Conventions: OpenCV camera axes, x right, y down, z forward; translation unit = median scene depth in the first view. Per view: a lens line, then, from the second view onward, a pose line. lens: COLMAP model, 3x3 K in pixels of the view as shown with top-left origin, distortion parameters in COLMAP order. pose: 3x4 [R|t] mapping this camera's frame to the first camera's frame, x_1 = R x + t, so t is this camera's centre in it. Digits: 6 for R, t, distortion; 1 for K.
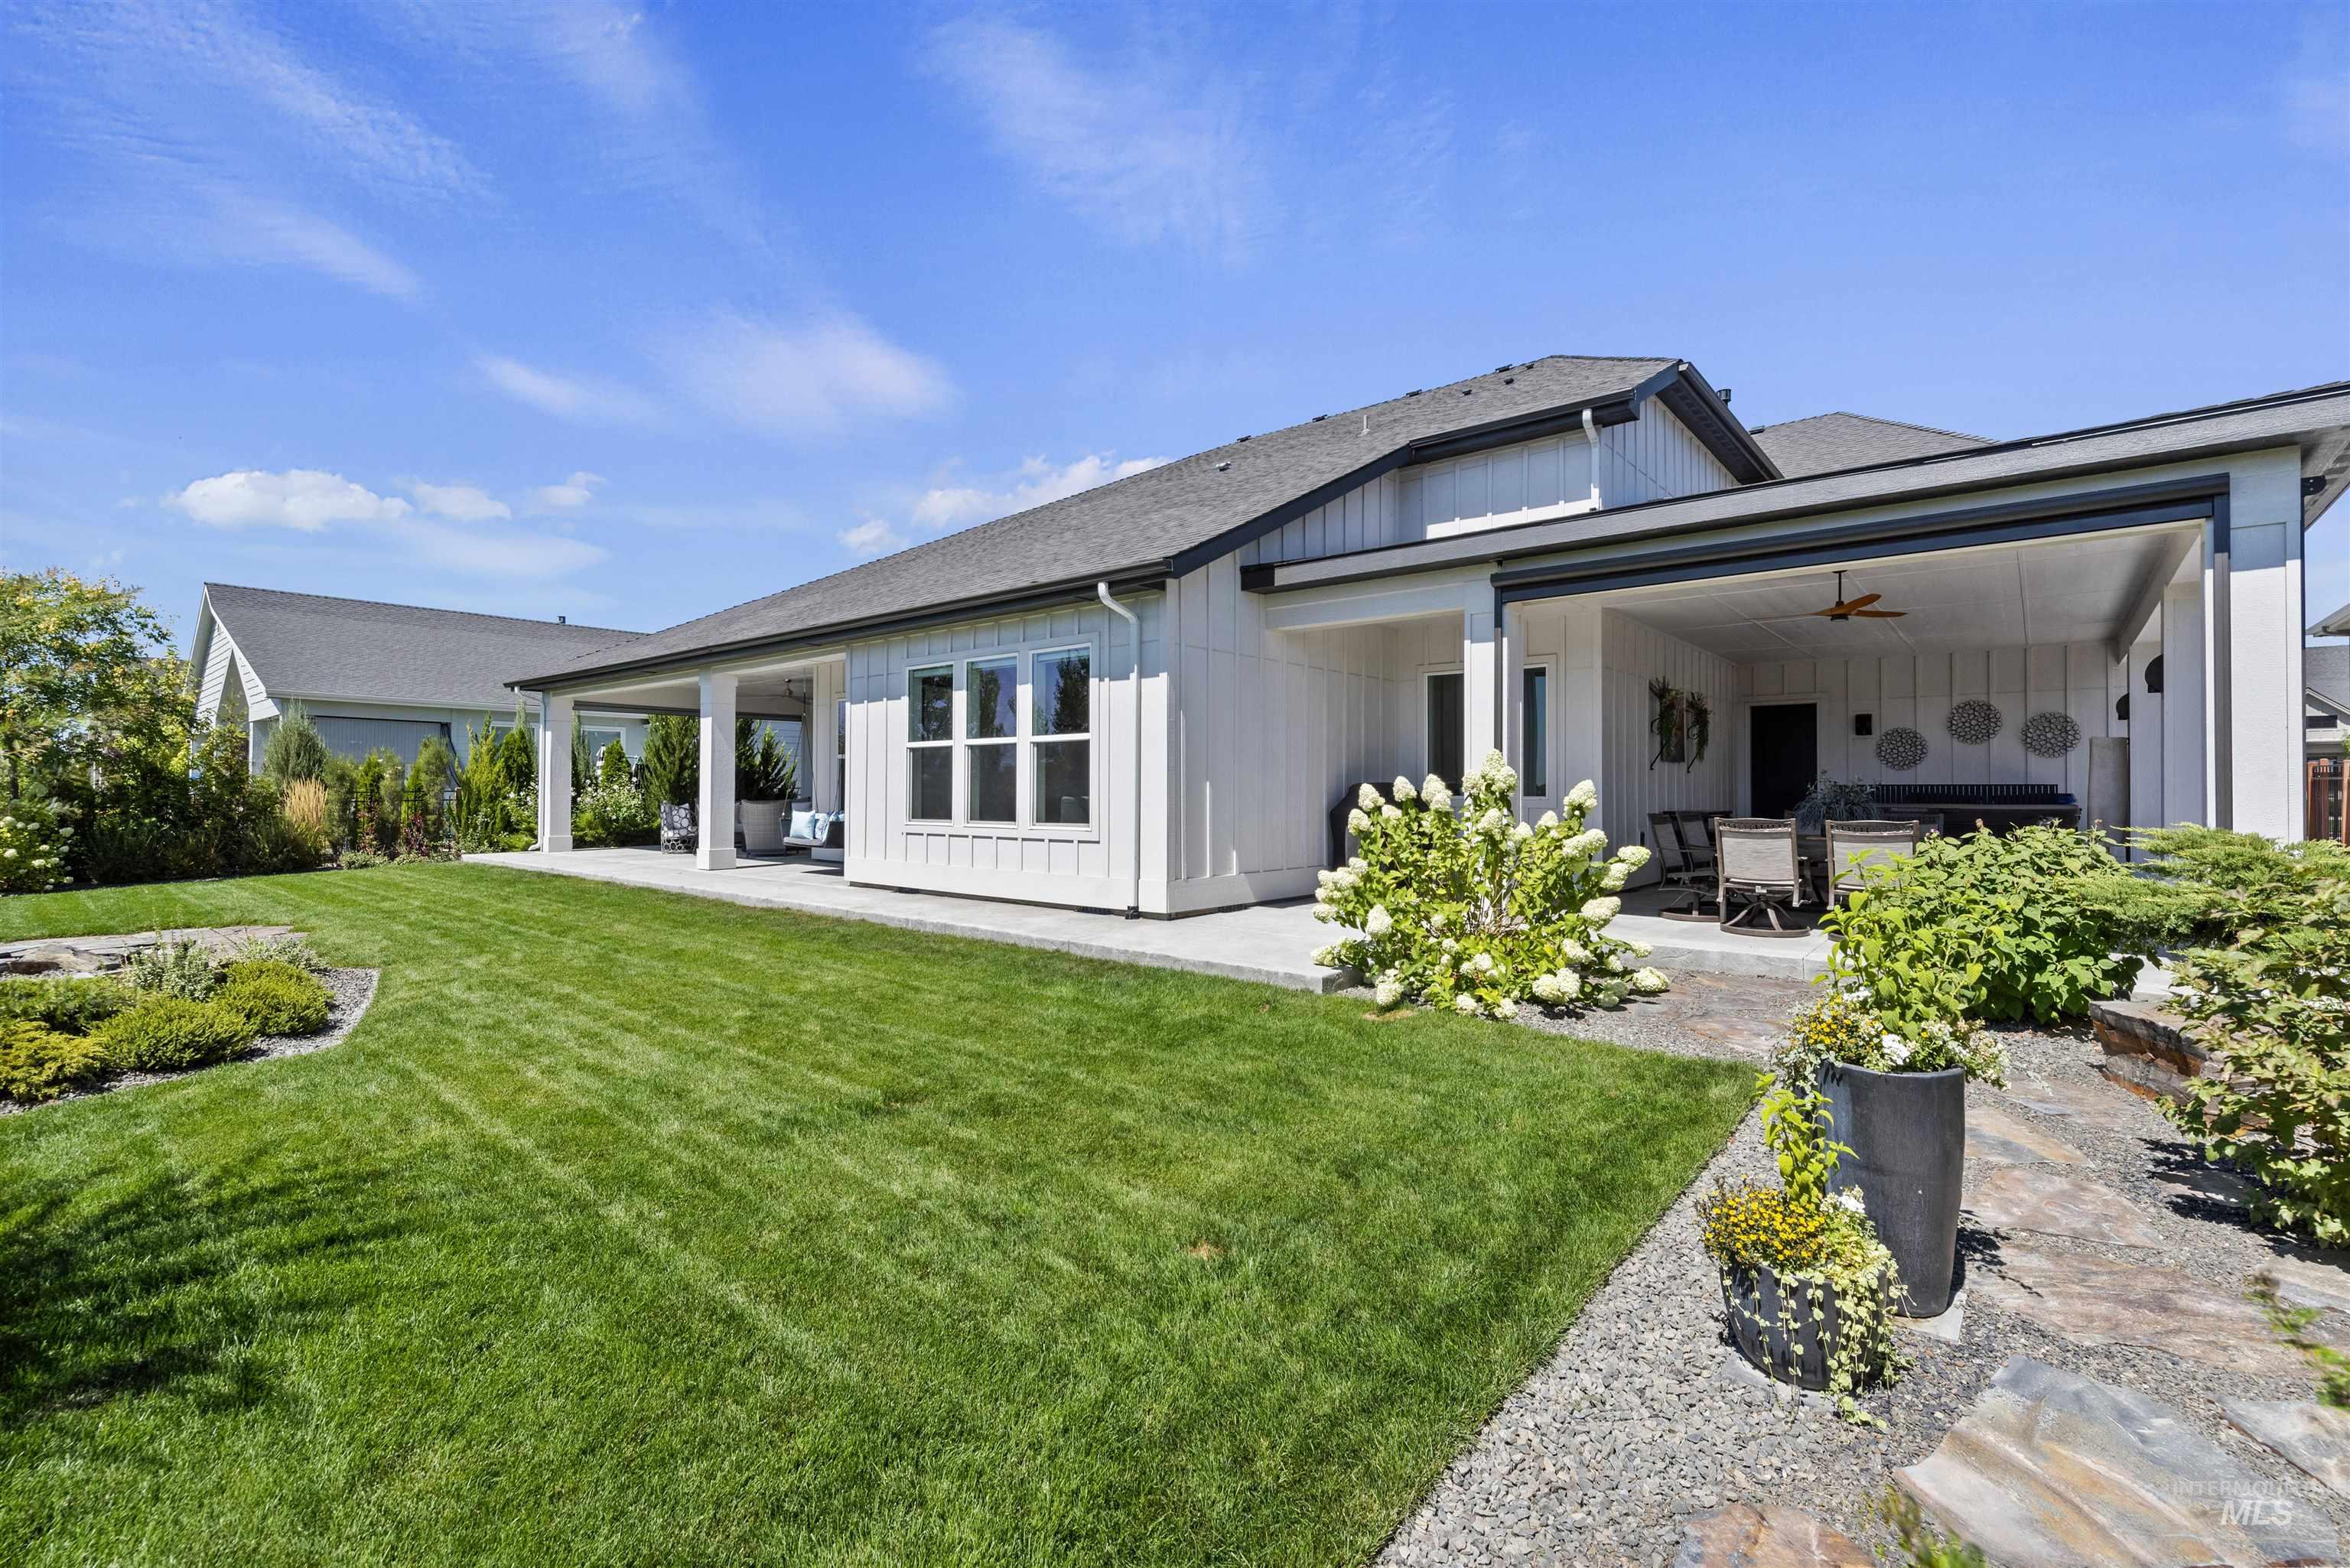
lens RADIAL K [[1044.8, 0, 1189.7], [0, 1044.8, 792.8], [0, 0, 1]] dist [0.001578, 0.000119]
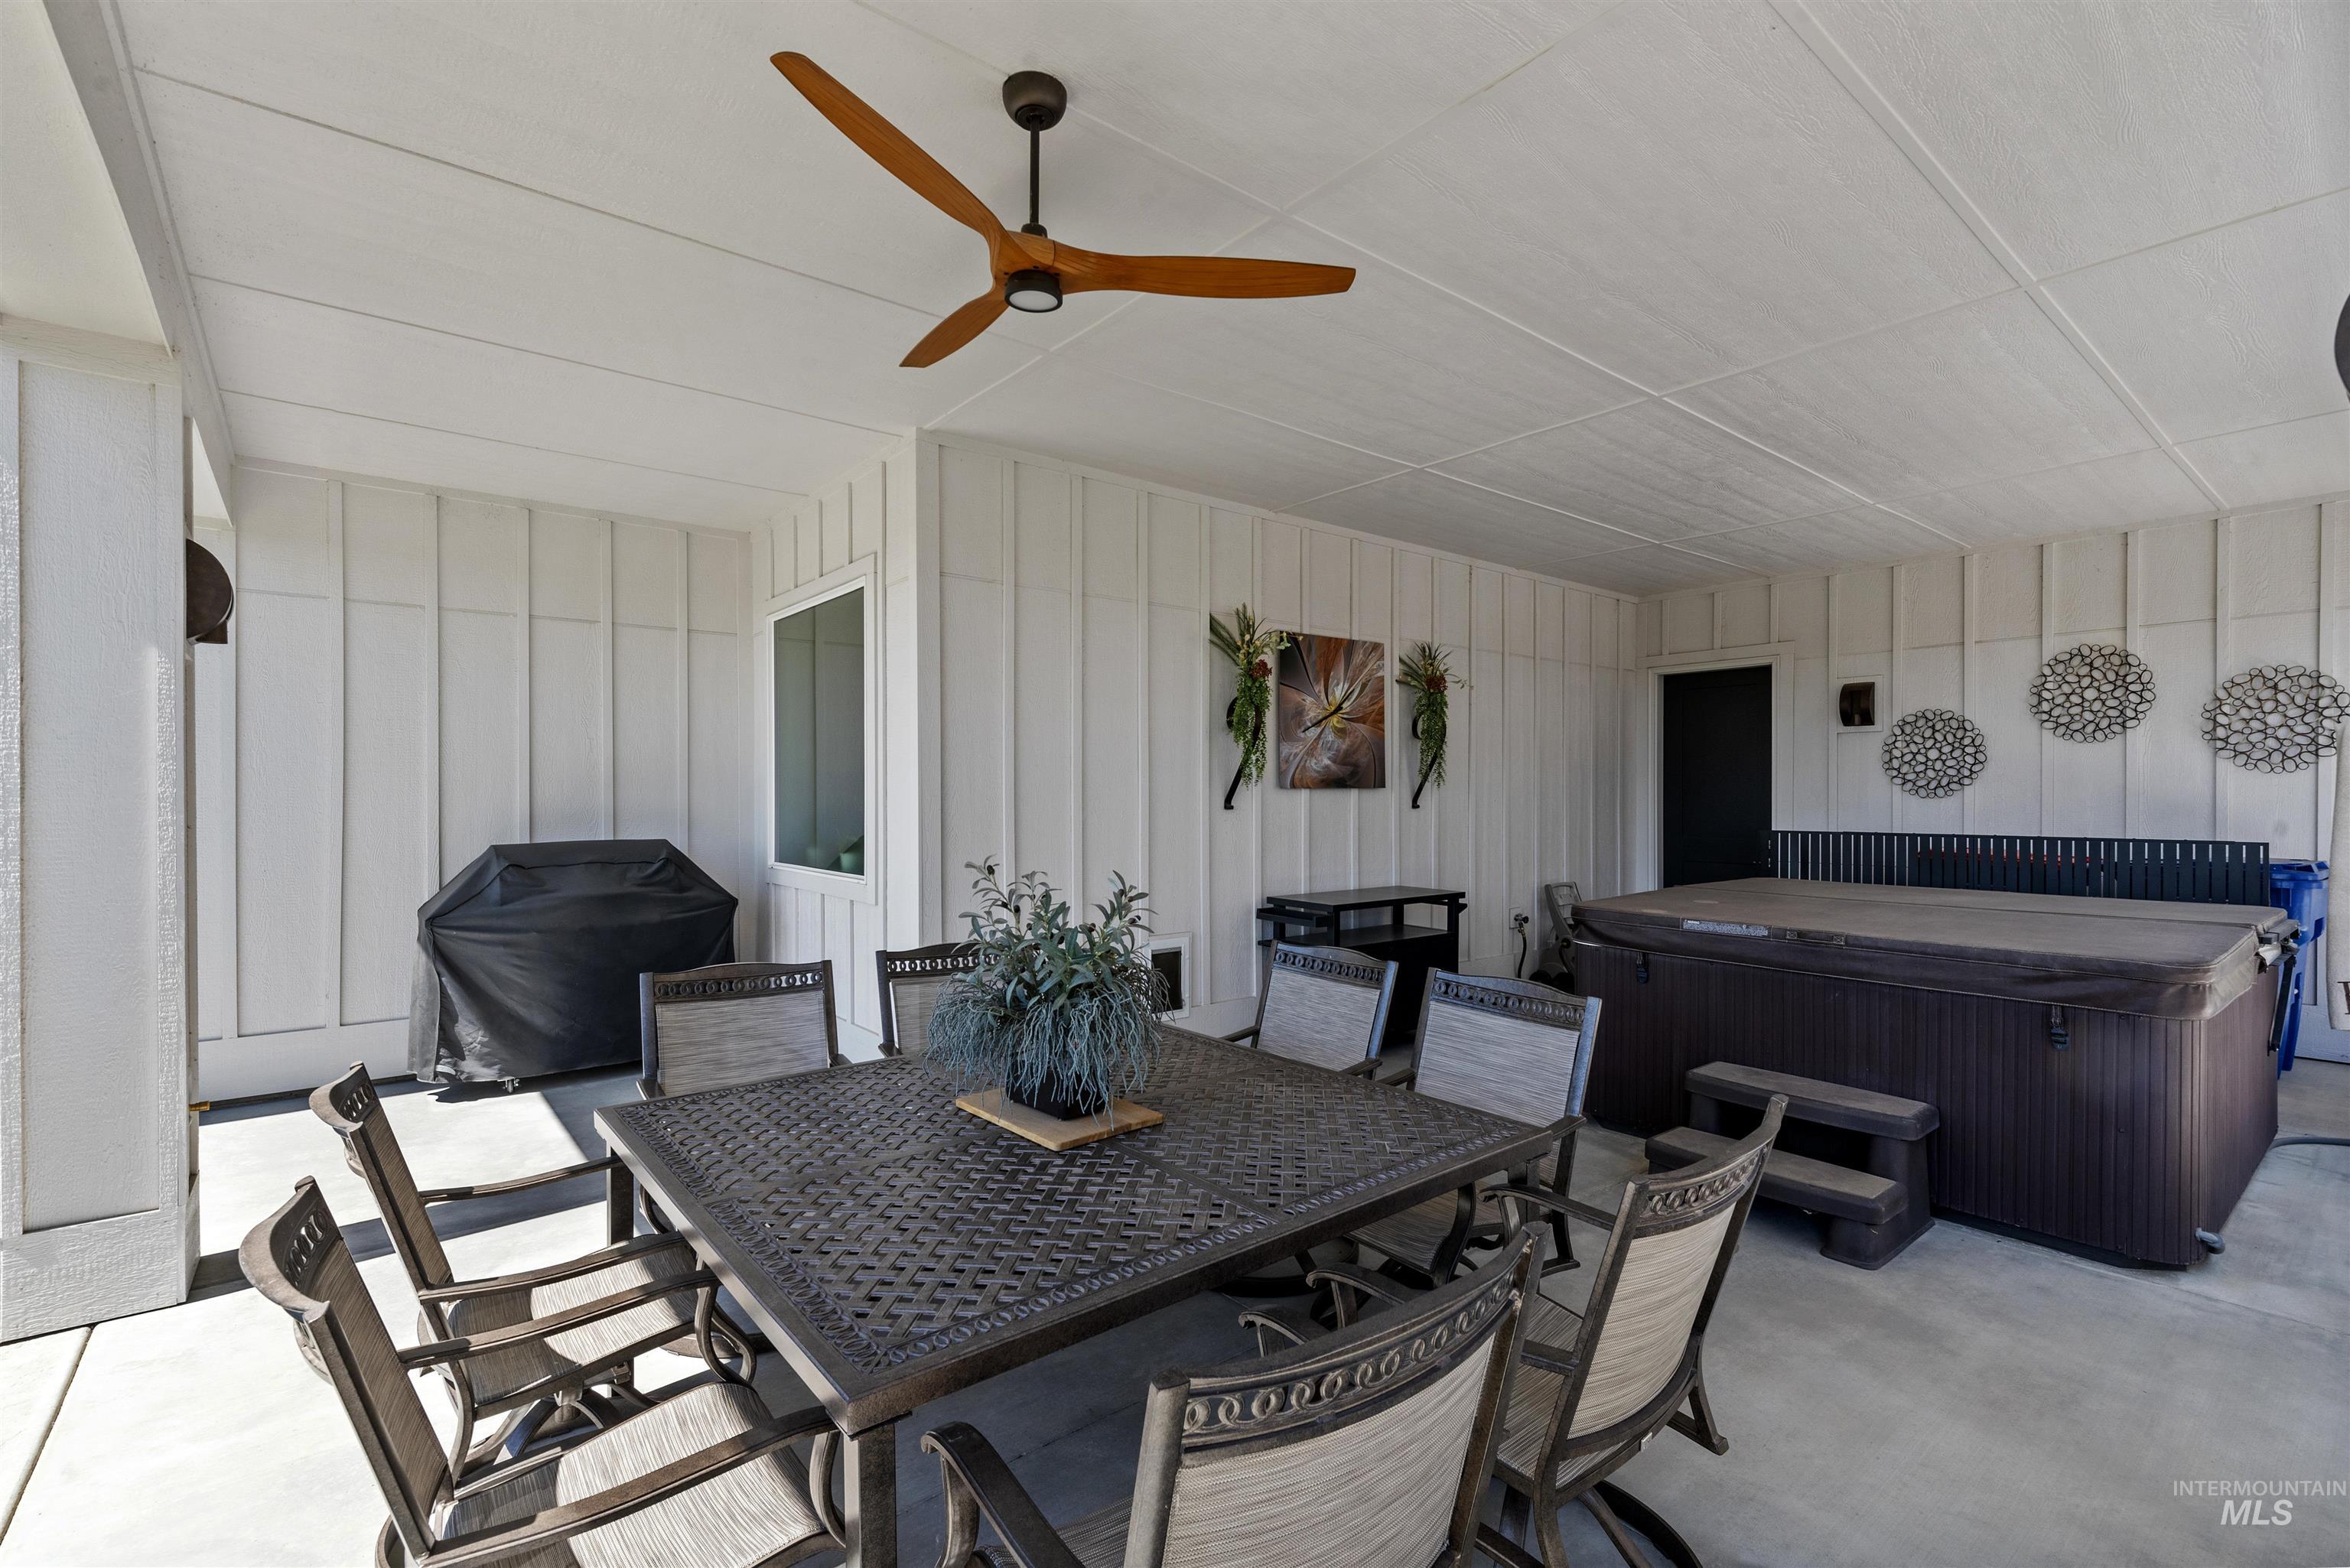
lens RADIAL K [[1044.8, 0, 1189.7], [0, 1044.8, 792.8], [0, 0, 1]] dist [0.001578, 0.000119]
pose [[0.980695, -0.004395, -0.195495, 0.447280], [0.003719, 0.999986, -0.003824, -0.023757], [0.195509, 0.003023, 0.980697, 0.469790]]
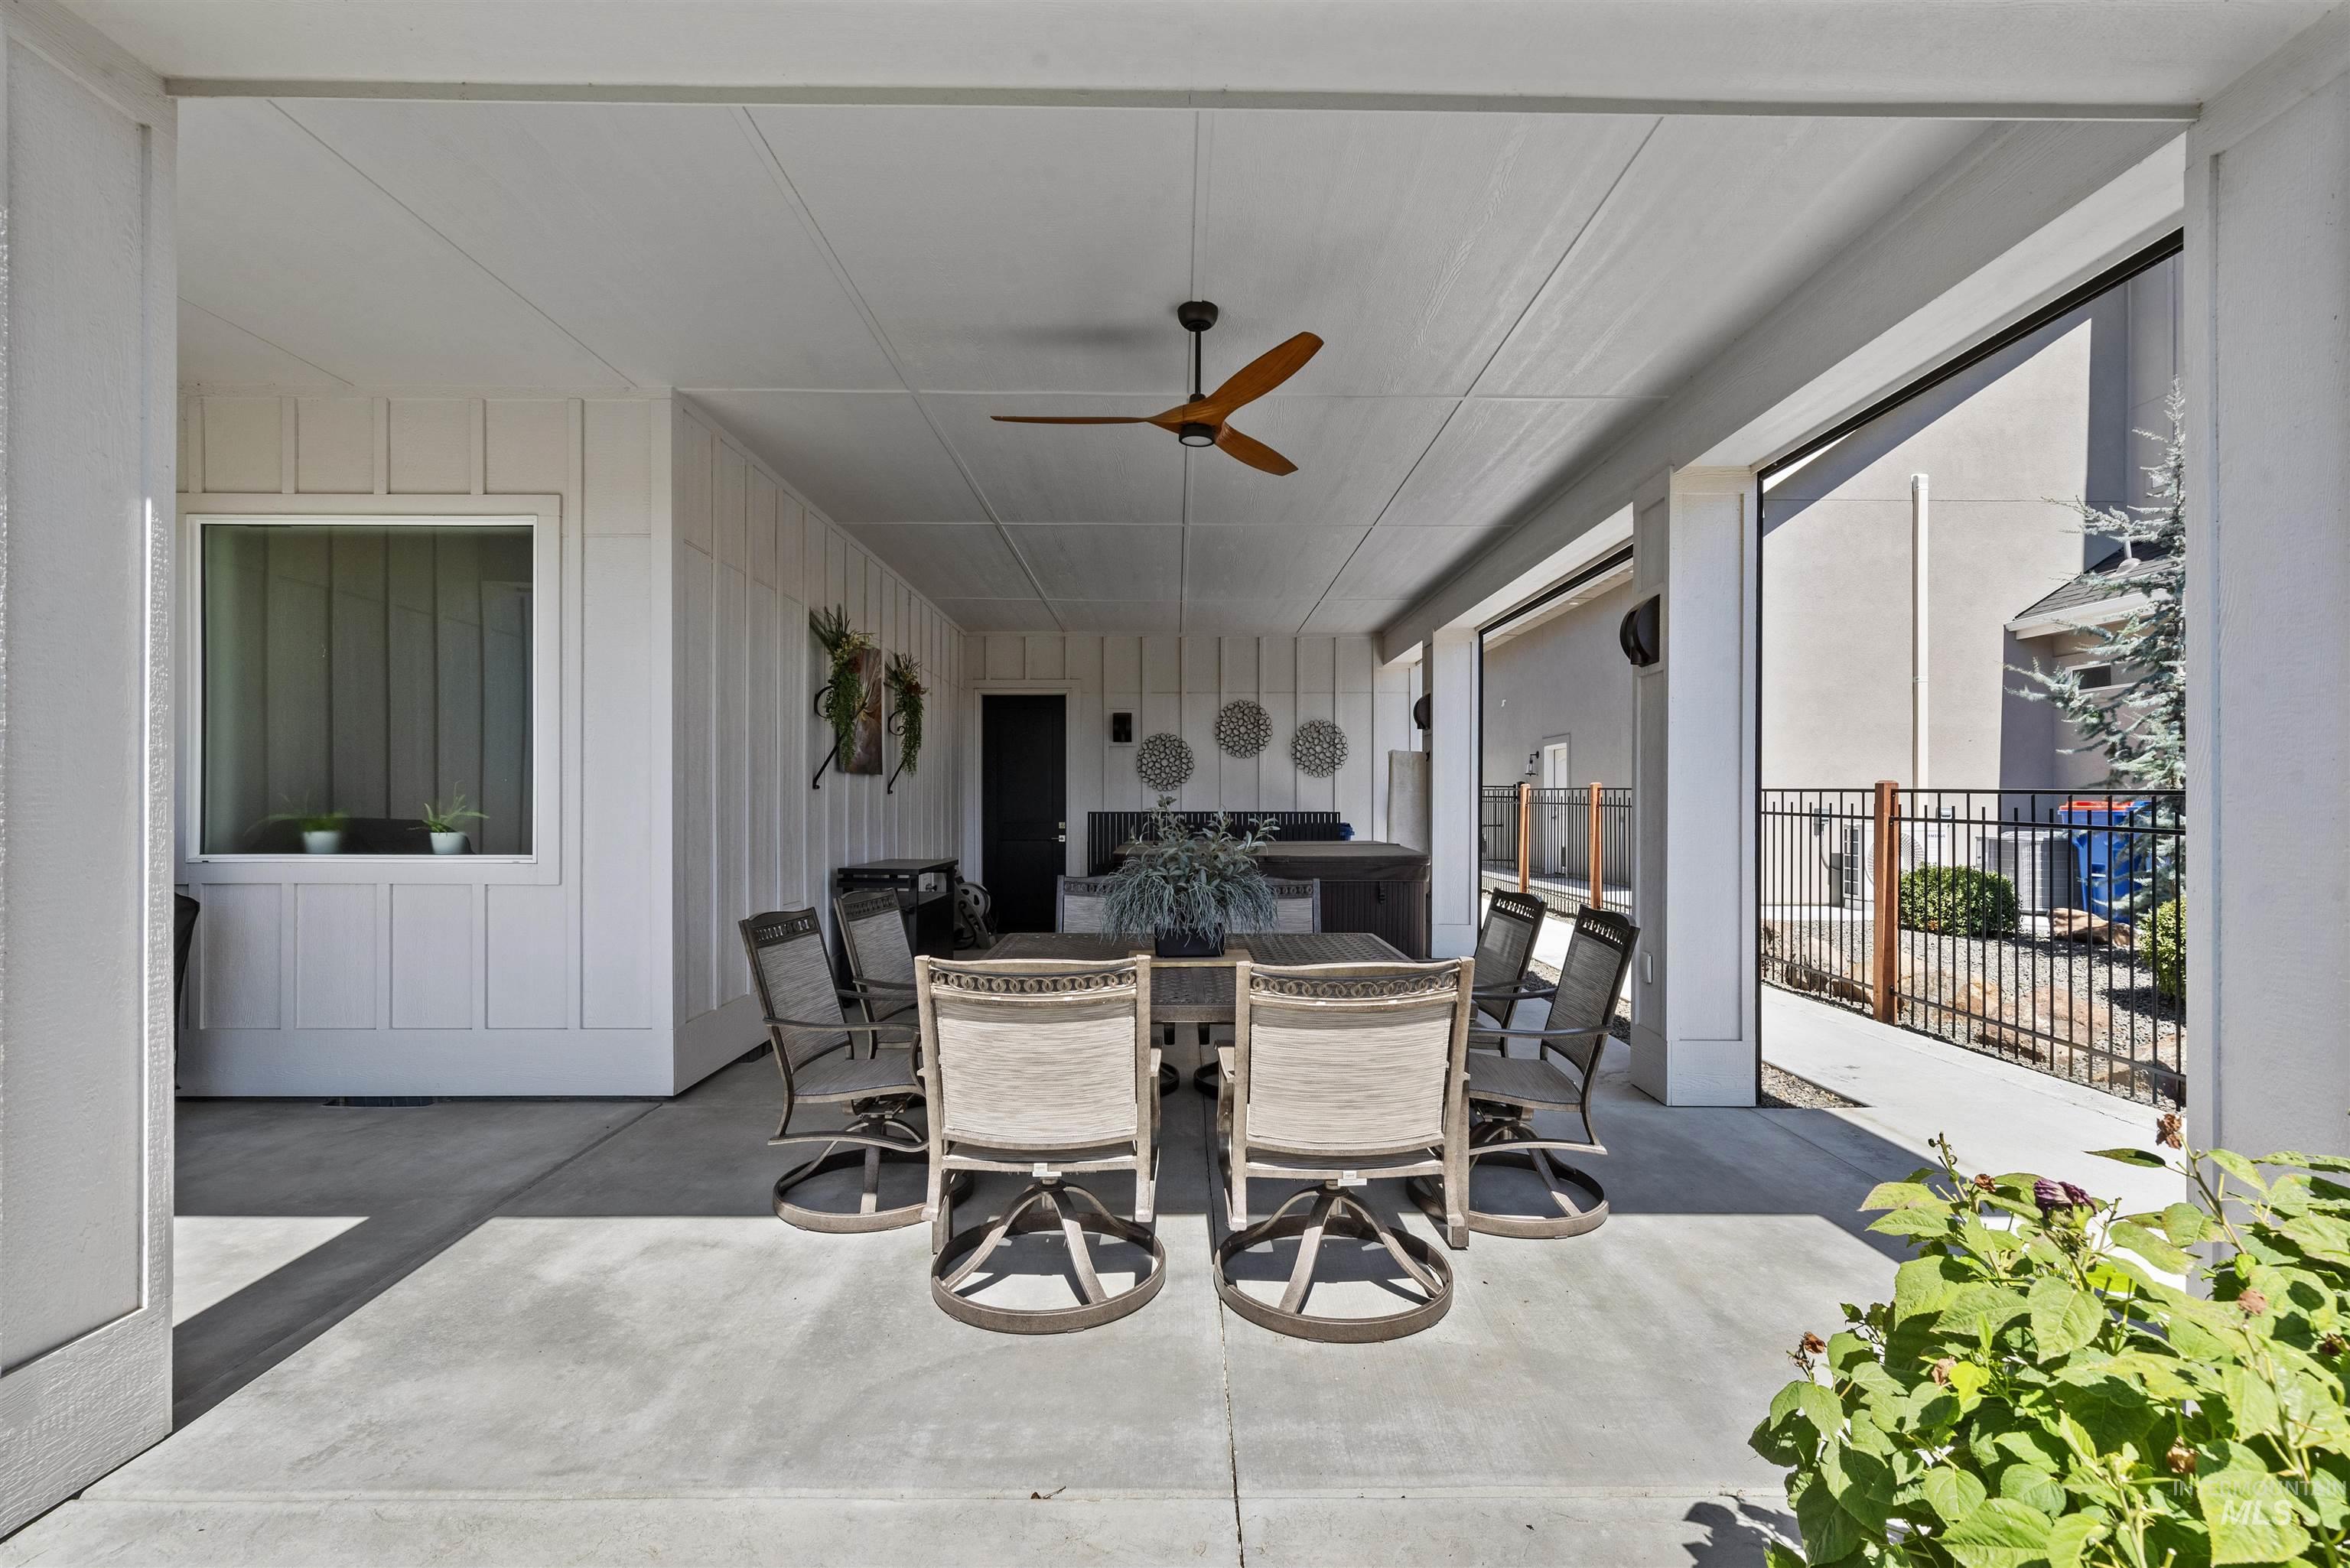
lens RADIAL K [[1044.8, 0, 1189.7], [0, 1044.8, 792.8], [0, 0, 1]] dist [0.001578, 0.000119]
pose [[0.765392, 0.005707, 0.643539, 0.220780], [0.002755, 0.999922, -0.012144, -0.011390], [-0.643559, 0.011068, 0.765317, 0.429236]]
